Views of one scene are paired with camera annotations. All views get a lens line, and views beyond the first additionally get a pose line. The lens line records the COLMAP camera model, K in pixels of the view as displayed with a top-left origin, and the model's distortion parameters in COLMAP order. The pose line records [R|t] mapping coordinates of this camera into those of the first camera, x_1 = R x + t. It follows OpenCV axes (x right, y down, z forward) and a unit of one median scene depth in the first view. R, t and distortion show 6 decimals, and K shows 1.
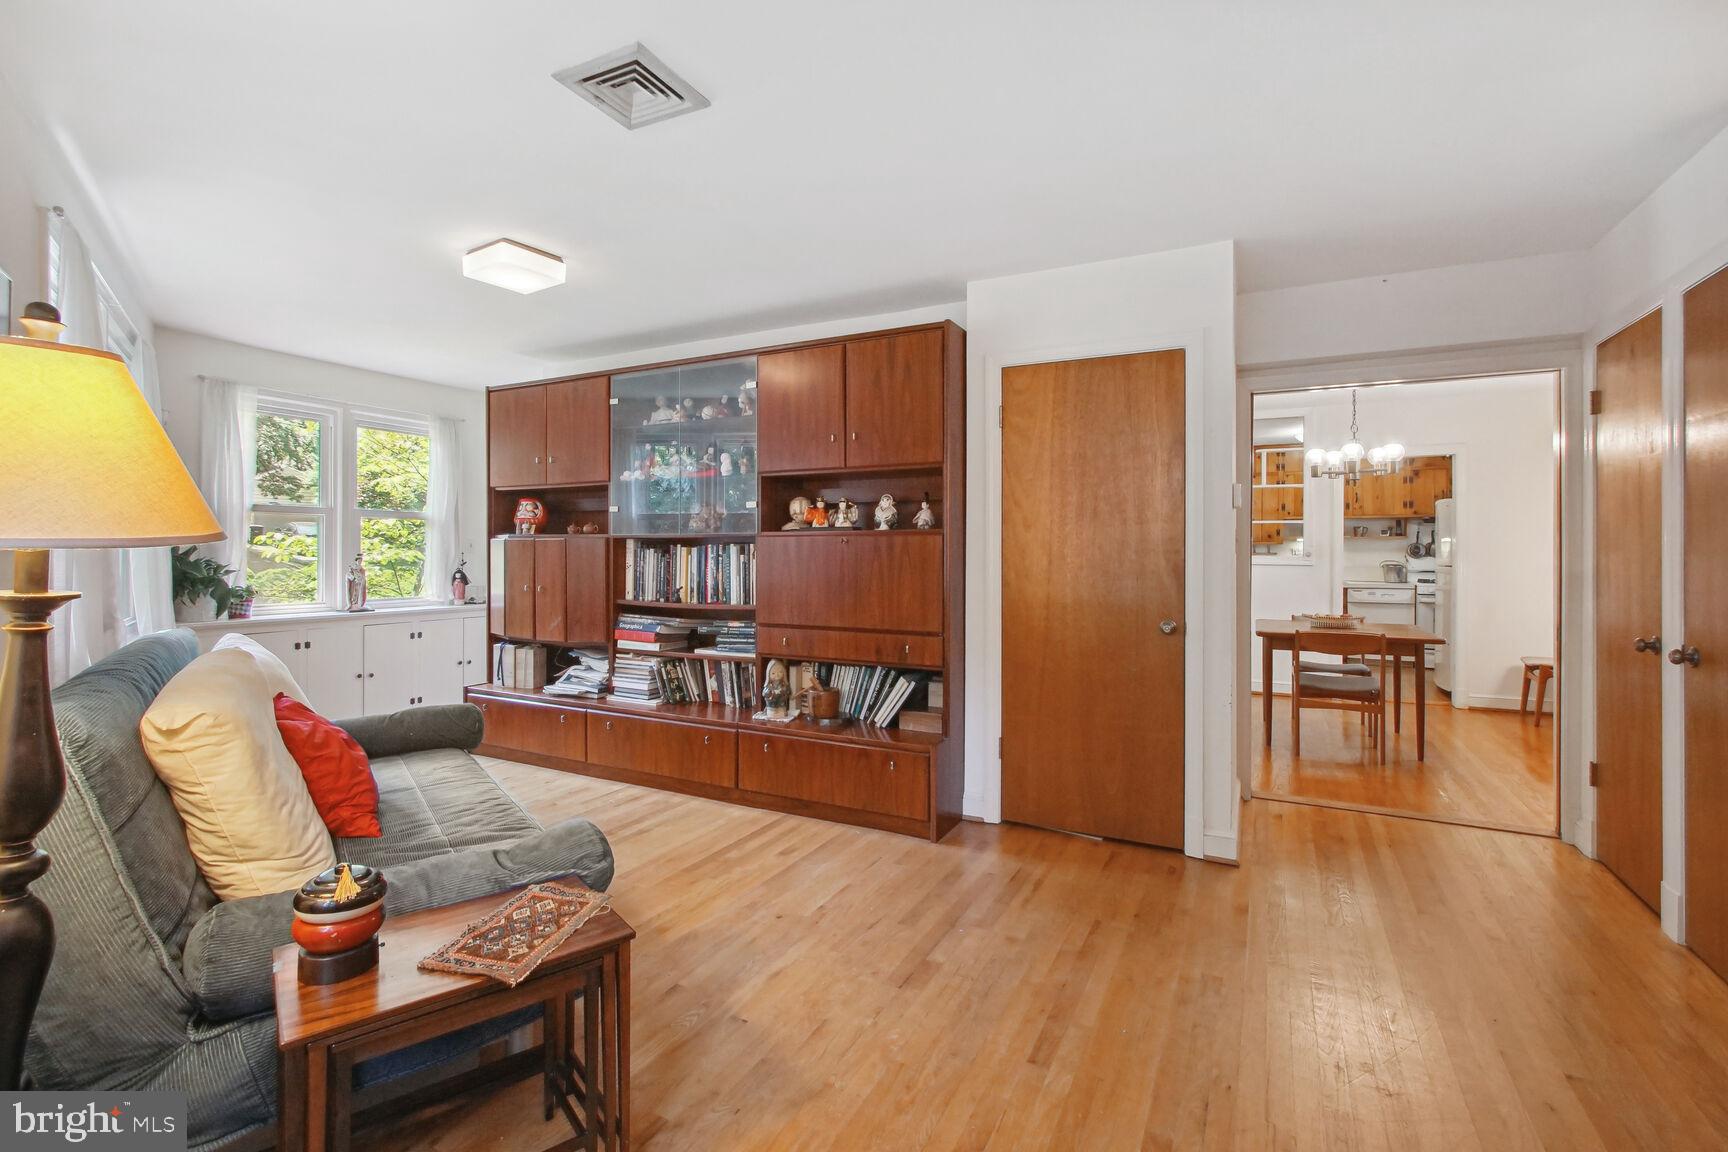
lens RADIAL K [[768.5, 0, 860.6], [0, 768.5, 548.9], [0, 0, 1]] dist [-0.015093, 0.000160]
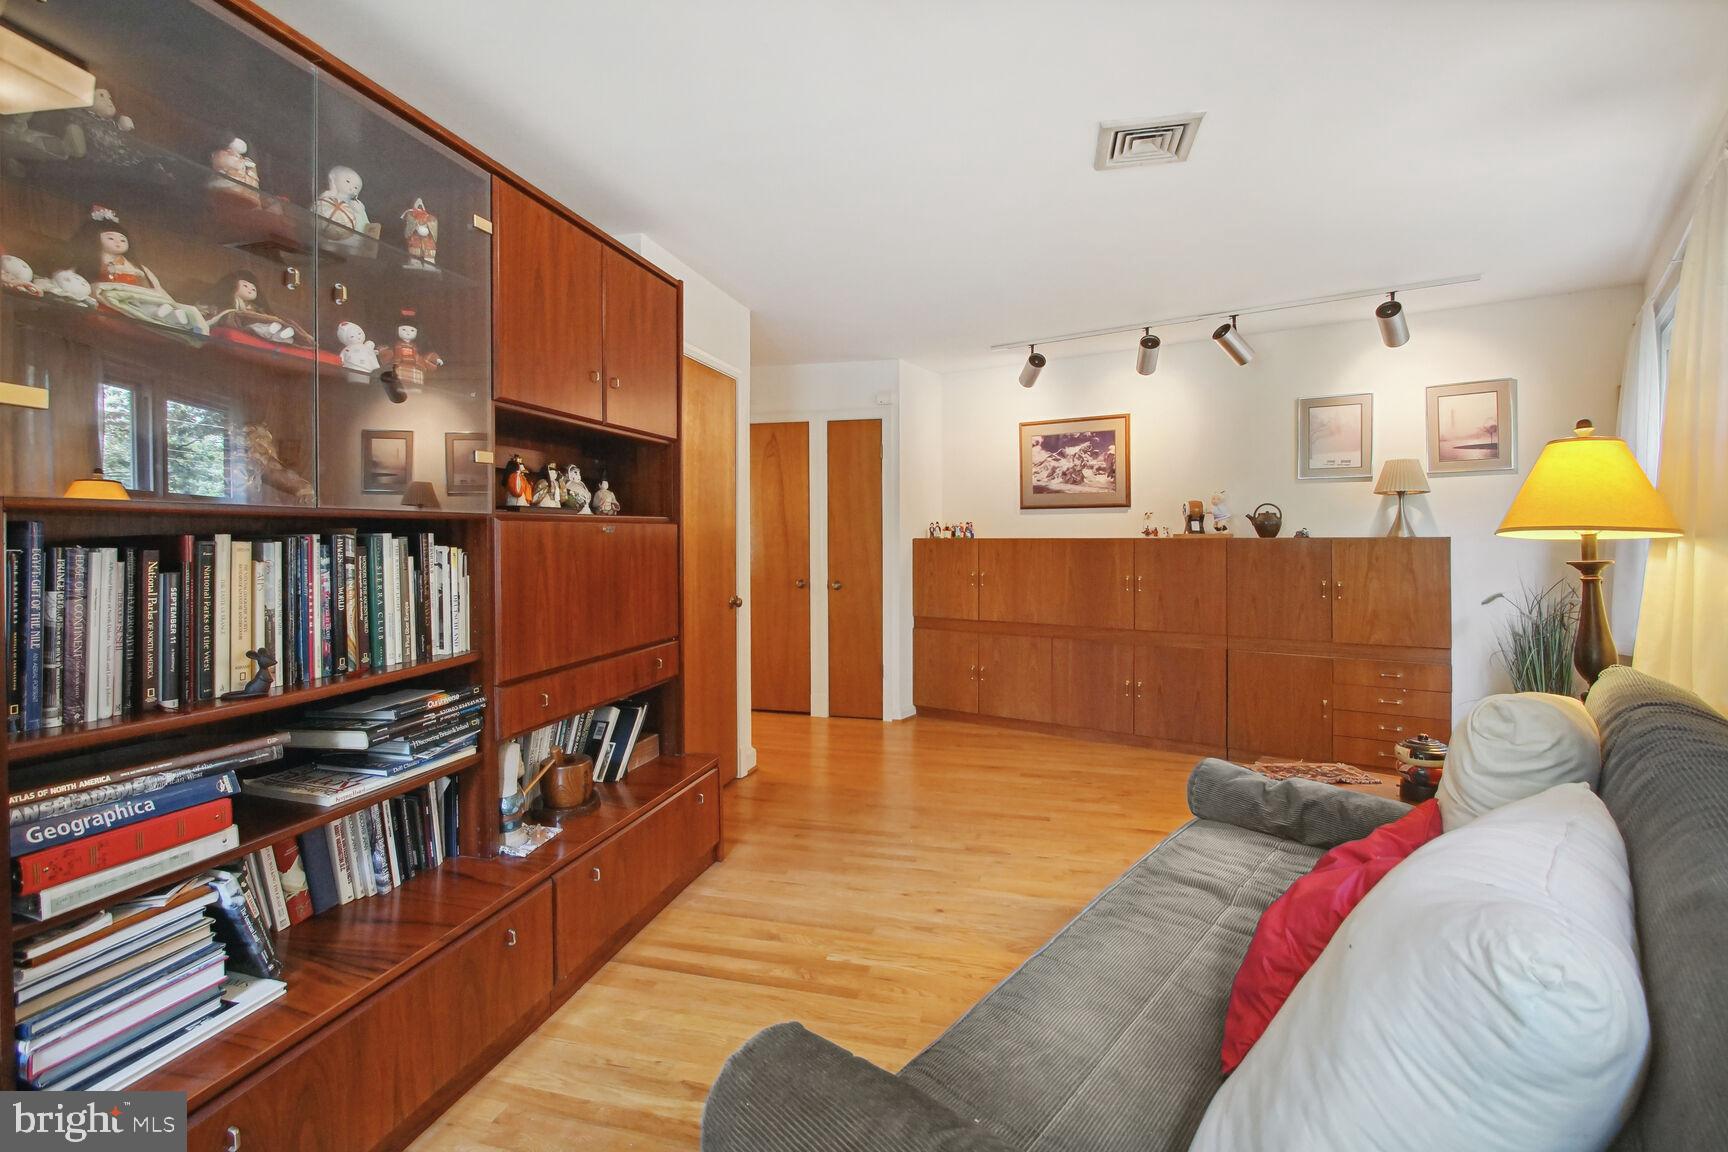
lens RADIAL K [[758.3, 0, 861.9], [0, 758.3, 538.0], [0, 0, 1]] dist [-0.013603, -0.000043]
pose [[-0.202887, -0.004869, 0.979190, -0.746484], [0.000407, 0.999987, 0.005057, -0.006604], [-0.979202, 0.001425, -0.202883, 0.924156]]
